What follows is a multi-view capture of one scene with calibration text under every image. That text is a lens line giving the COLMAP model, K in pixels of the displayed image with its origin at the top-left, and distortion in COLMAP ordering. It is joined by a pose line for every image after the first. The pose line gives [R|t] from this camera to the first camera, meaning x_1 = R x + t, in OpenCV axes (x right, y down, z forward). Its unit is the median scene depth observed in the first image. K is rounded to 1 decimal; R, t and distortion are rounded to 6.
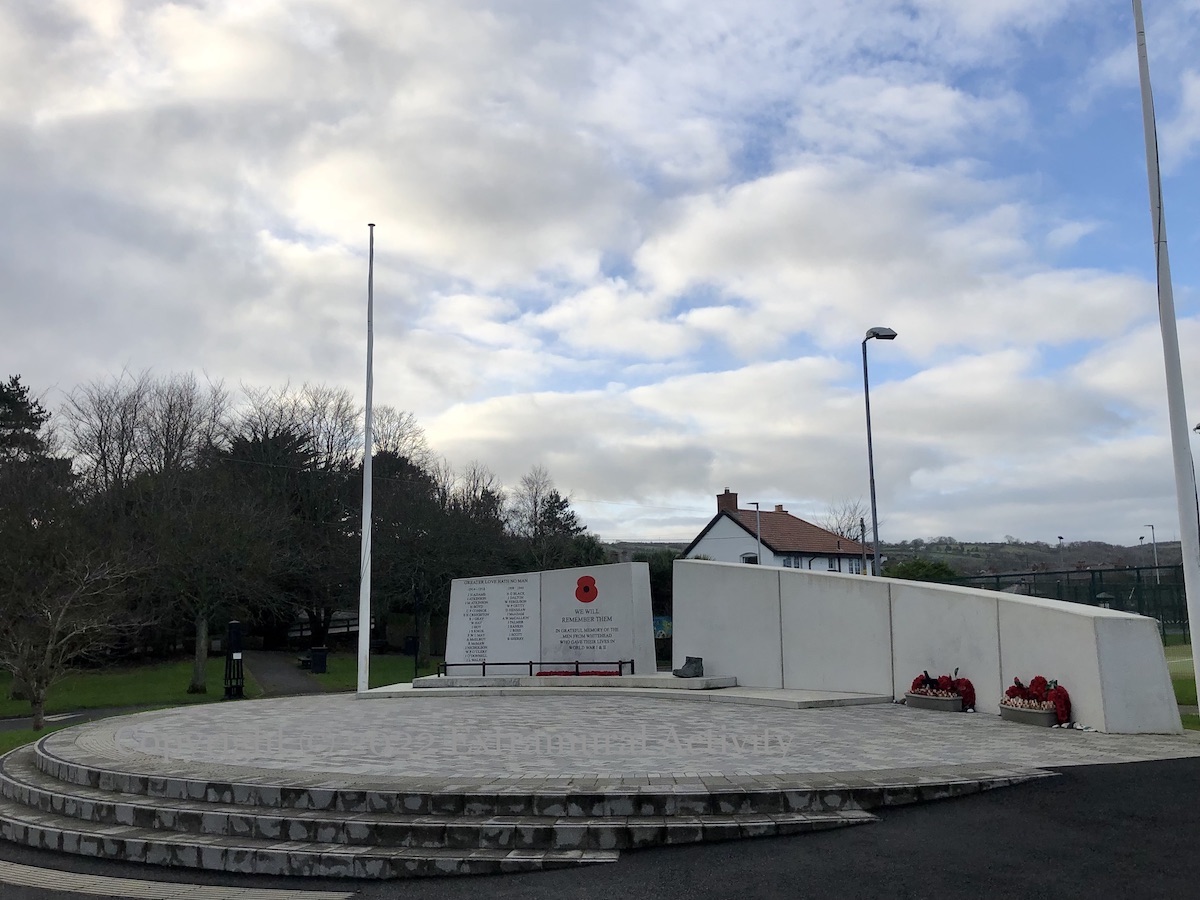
lens RADIAL K [[1123.2, 0, 599.2], [0, 1123.2, 450.1], [0, 0, 1]] dist [0.001795, 0.000000]
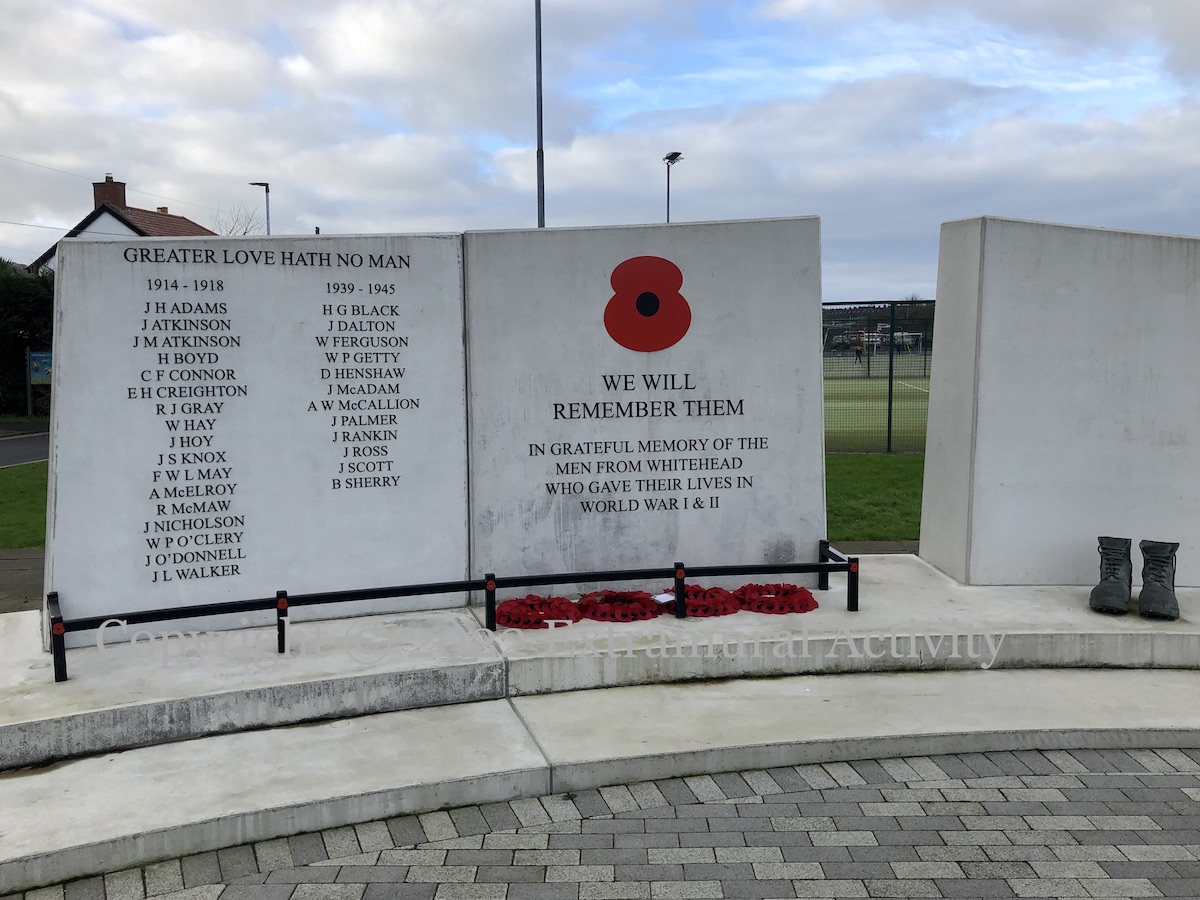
lens RADIAL K [[1048.2, 0, 602.3], [0, 1048.2, 449.6], [0, 0, 1]] dist [0.014406, 0.003087]
pose [[0.786087, -0.044963, 0.616479, -0.184600], [-0.104177, 0.973447, 0.203836, 0.106596], [-0.609274, -0.224455, 0.760529, 0.795765]]
